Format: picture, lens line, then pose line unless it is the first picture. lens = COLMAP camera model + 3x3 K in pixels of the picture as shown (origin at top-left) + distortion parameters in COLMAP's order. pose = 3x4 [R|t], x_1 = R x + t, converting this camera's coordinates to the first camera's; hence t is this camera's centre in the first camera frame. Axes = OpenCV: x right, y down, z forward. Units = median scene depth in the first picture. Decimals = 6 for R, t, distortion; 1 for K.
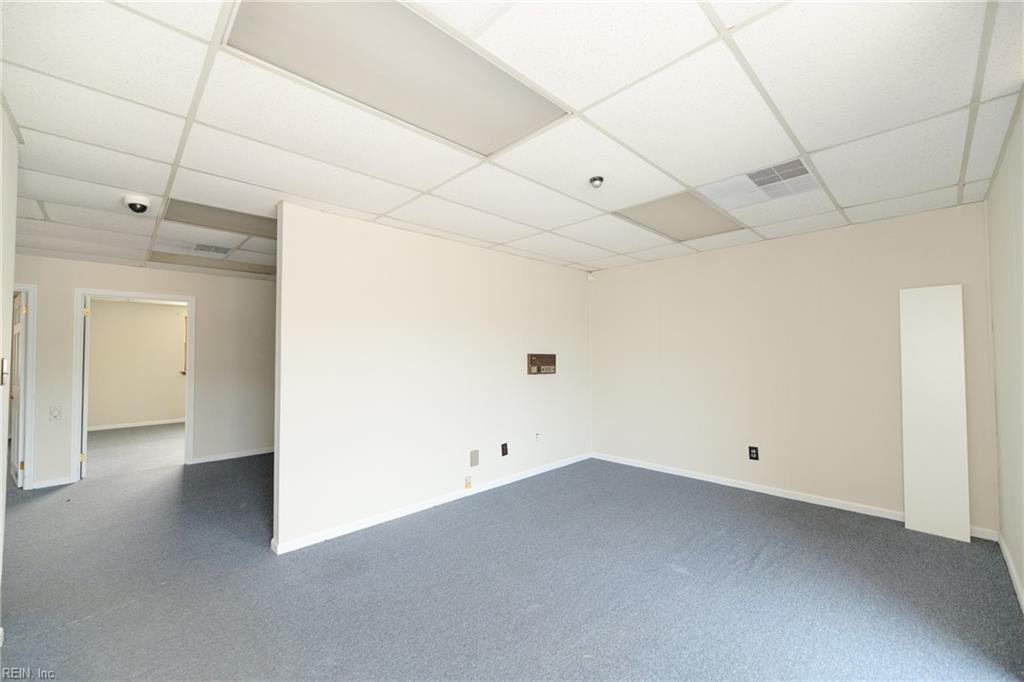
lens RADIAL K [[411.1, 0, 508.5], [0, 411.1, 340.3], [0, 0, 1]] dist [0.000770, 0.000135]
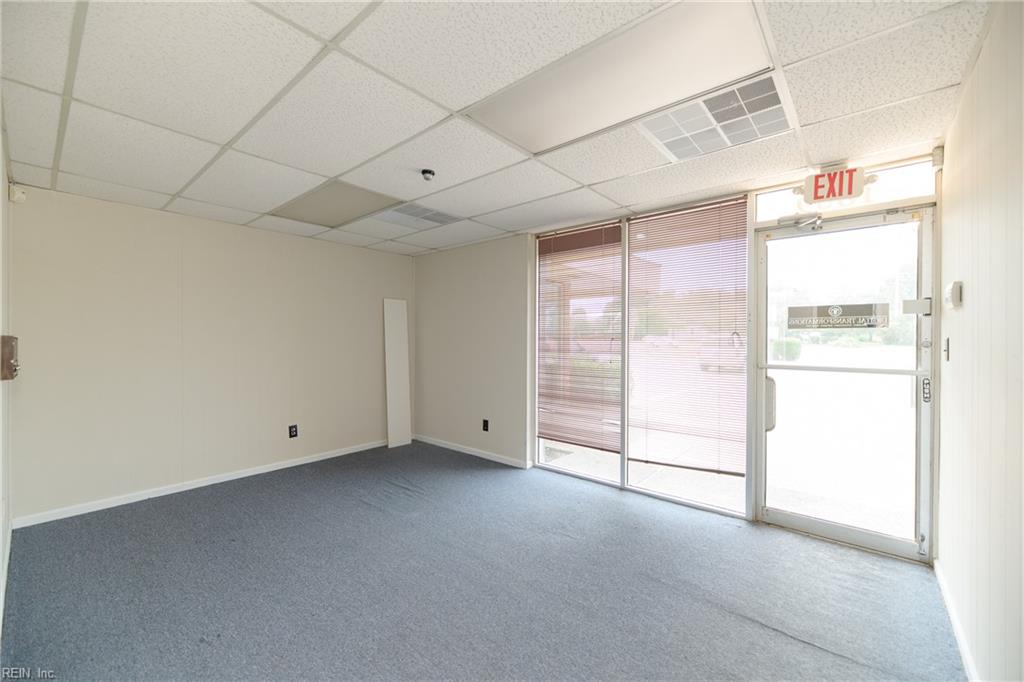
lens RADIAL K [[411.1, 0, 511.1], [0, 411.1, 337.4], [0, 0, 1]] dist [0.000770, 0.000135]
pose [[-0.103154, 0.012722, 0.994584, -0.732010], [-0.032470, 0.999342, -0.016151, 0.038109], [-0.994135, -0.033961, -0.102673, 0.754220]]
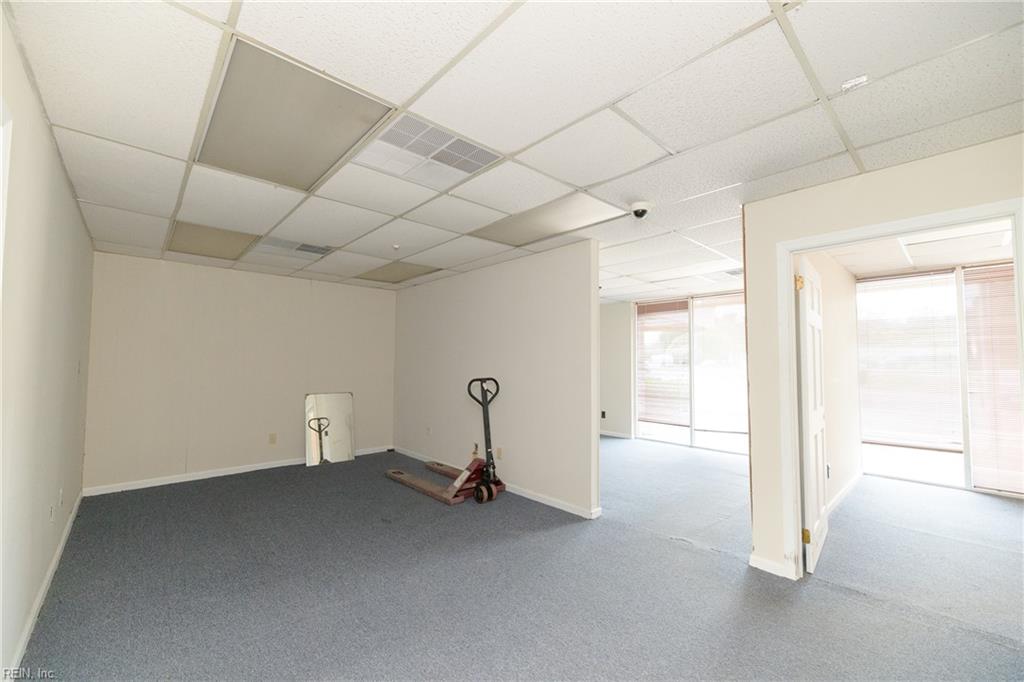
lens RADIAL K [[411.1, 0, 507.4], [0, 411.1, 348.3], [0, 0, 1]] dist [0.000770, 0.000135]
pose [[0.027413, 0.044435, 0.998636, -1.838953], [-0.028977, 0.998627, -0.043639, 0.060740], [-0.999204, -0.027742, 0.028663, 1.240933]]
